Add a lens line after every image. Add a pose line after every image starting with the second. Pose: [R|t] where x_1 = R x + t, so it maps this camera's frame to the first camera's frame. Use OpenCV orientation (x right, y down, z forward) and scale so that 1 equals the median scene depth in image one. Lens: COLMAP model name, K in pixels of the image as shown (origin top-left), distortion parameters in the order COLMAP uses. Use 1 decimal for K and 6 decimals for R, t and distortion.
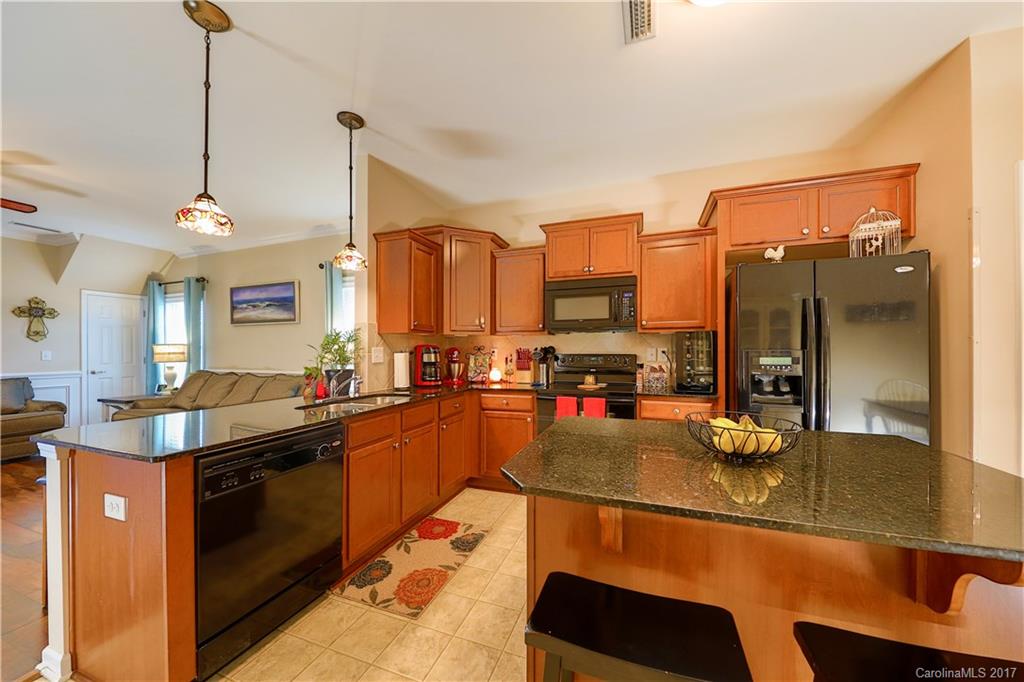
lens RADIAL K [[348.7, 0, 524.2], [0, 348.7, 349.0], [0, 0, 1]] dist [-0.006368, -0.000070]
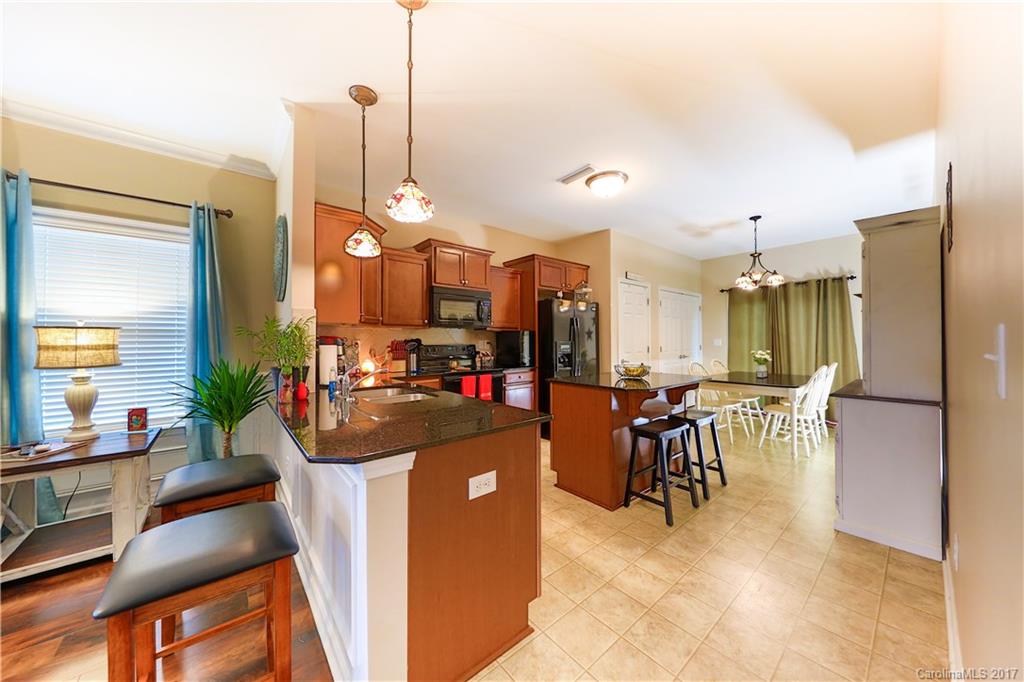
lens RADIAL K [[343.2, 0, 517.2], [0, 343.2, 334.4], [0, 0, 1]] dist [-0.000640, -0.000048]
pose [[0.506505, 0.018573, 0.862037, -0.811452], [-0.000933, 0.999779, -0.020992, 0.002527], [-0.862236, 0.009828, 0.506411, 0.138853]]
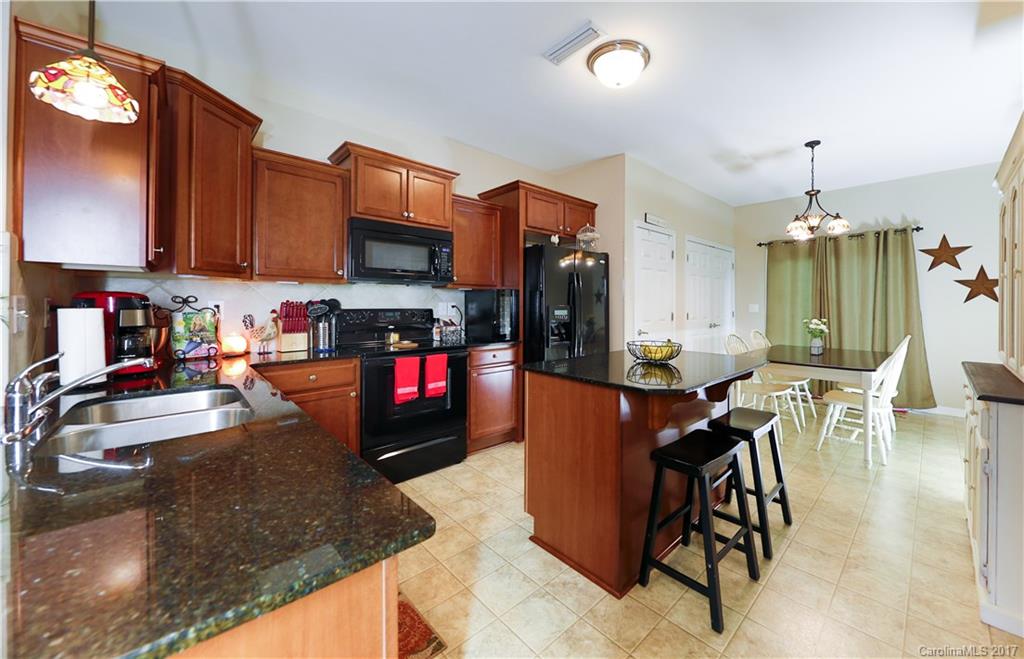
lens RADIAL K [[379.9, 0, 561.4], [0, 379.9, 302.3], [0, 0, 1]] dist [-0.000048, -0.000157]
pose [[0.422456, 0.012093, 0.906303, -0.505692], [-0.008118, 0.999921, -0.009558, 0.003508], [-0.906347, -0.003320, 0.422521, 0.212256]]
